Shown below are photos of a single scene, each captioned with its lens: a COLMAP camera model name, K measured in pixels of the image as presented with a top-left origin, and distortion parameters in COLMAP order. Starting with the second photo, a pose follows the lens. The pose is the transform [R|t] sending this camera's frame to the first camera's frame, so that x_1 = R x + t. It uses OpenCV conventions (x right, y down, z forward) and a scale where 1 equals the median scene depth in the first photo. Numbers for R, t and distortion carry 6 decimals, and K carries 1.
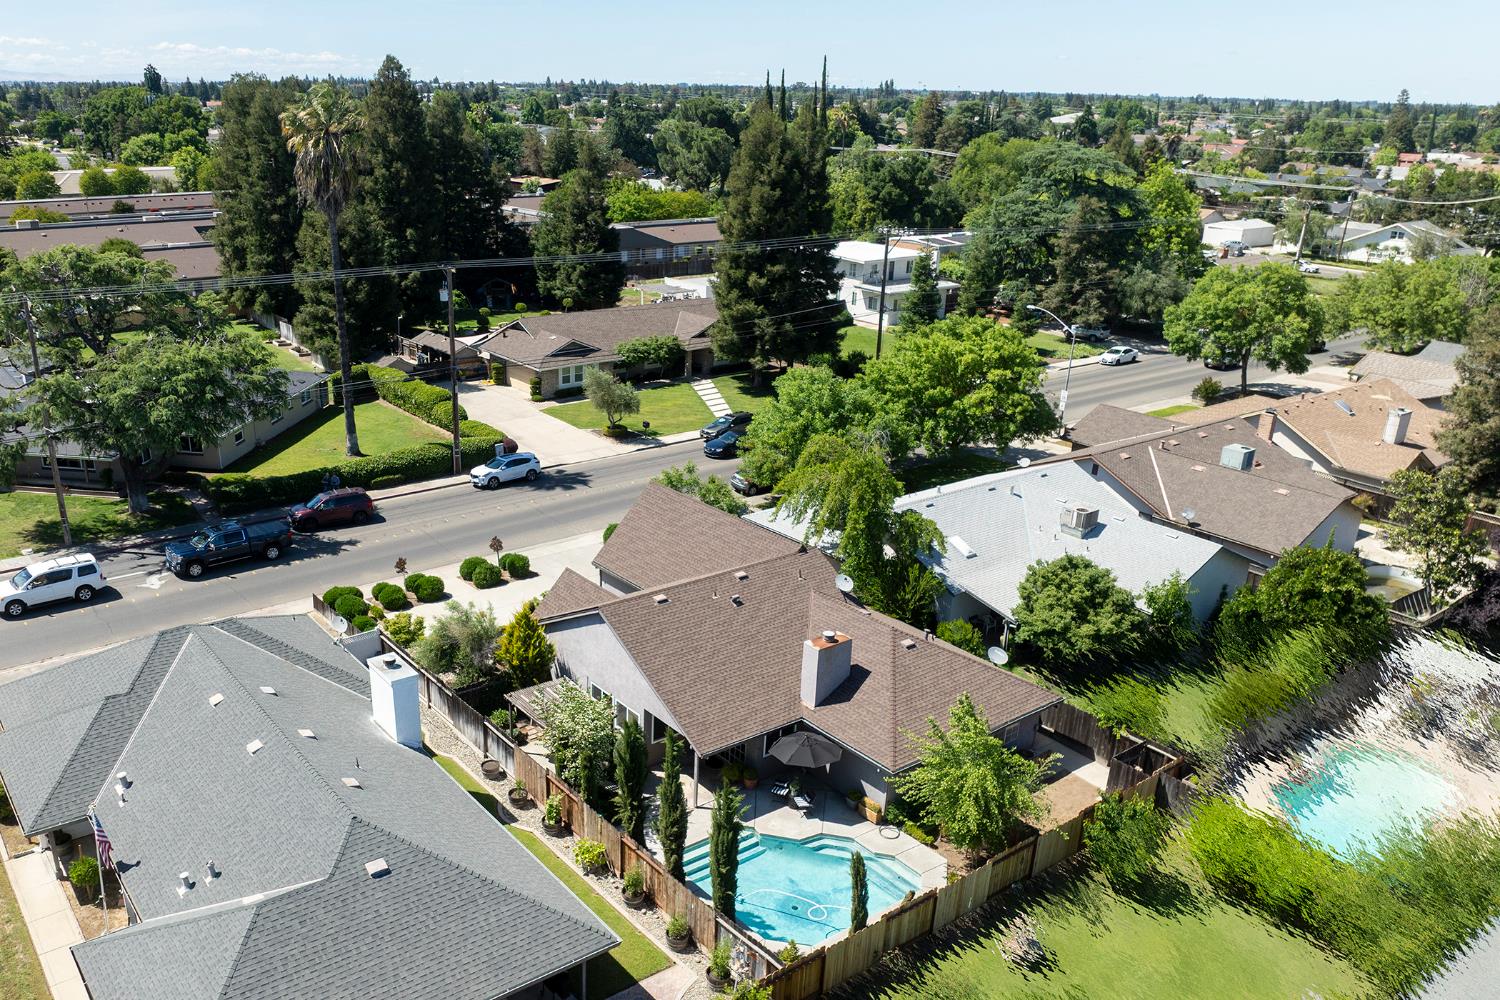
lens RADIAL K [[1213.1, 0, 711.6], [0, 1213.1, 571.4], [0, 0, 1]] dist [0.014458, -0.002555]
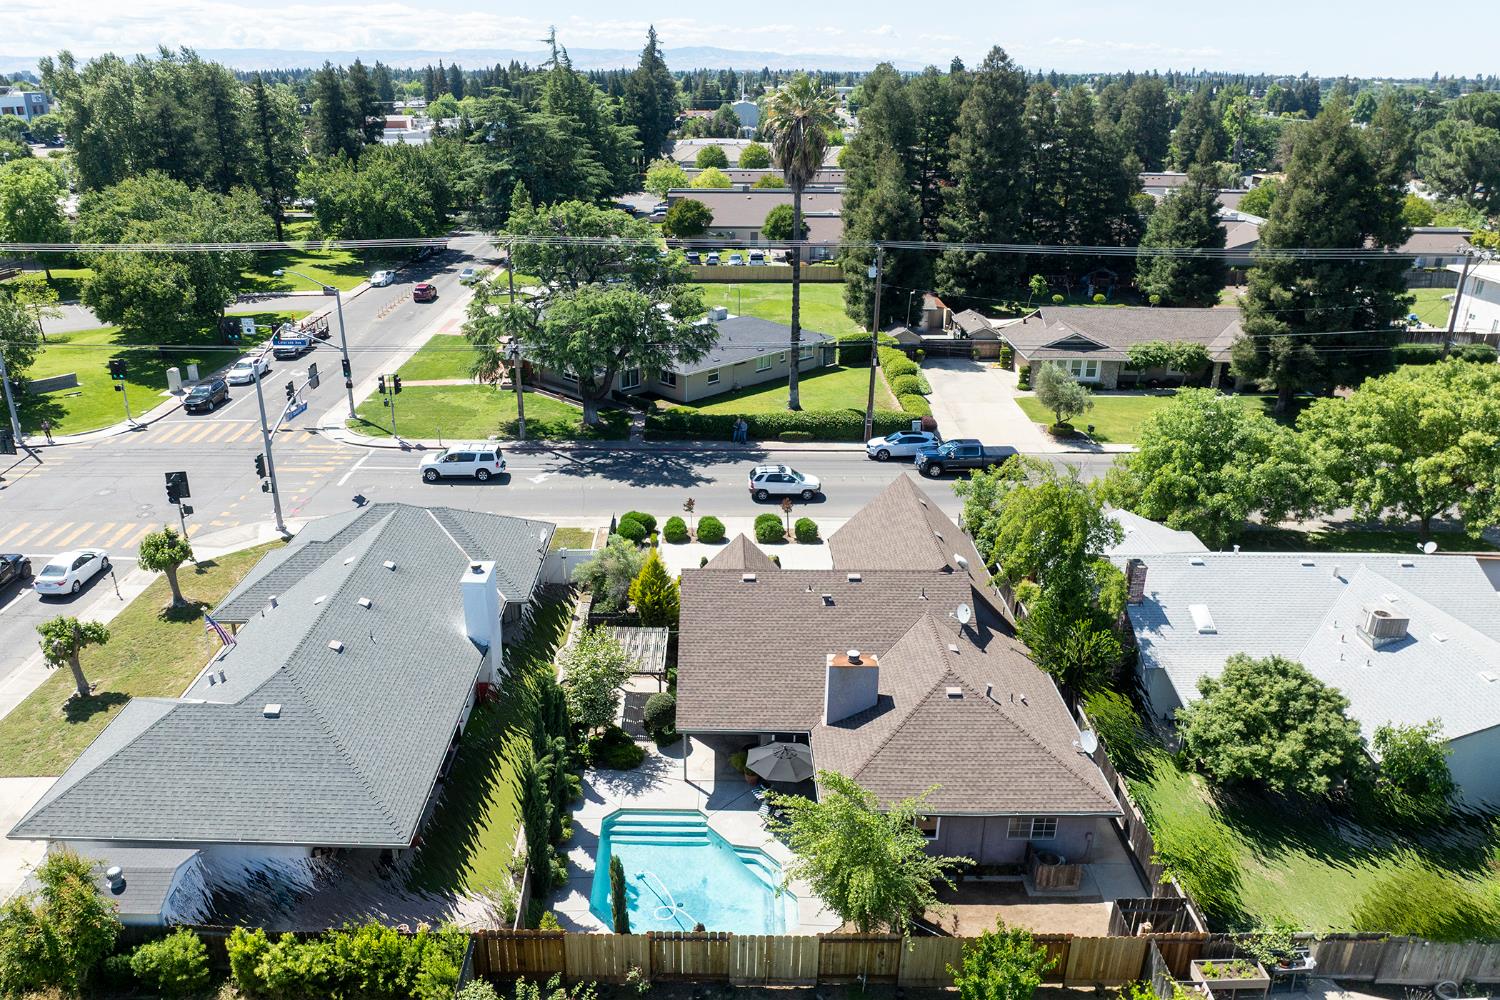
lens RADIAL K [[1163.1, 0, 765.7], [0, 1163.1, 538.7], [0, 0, 1]] dist [-0.015369, -0.006222]
pose [[0.804616, 0.219306, -0.551814, 0.293839], [-0.220707, 0.973175, 0.064947, -0.044340], [0.551255, 0.069532, 0.831434, 0.119908]]
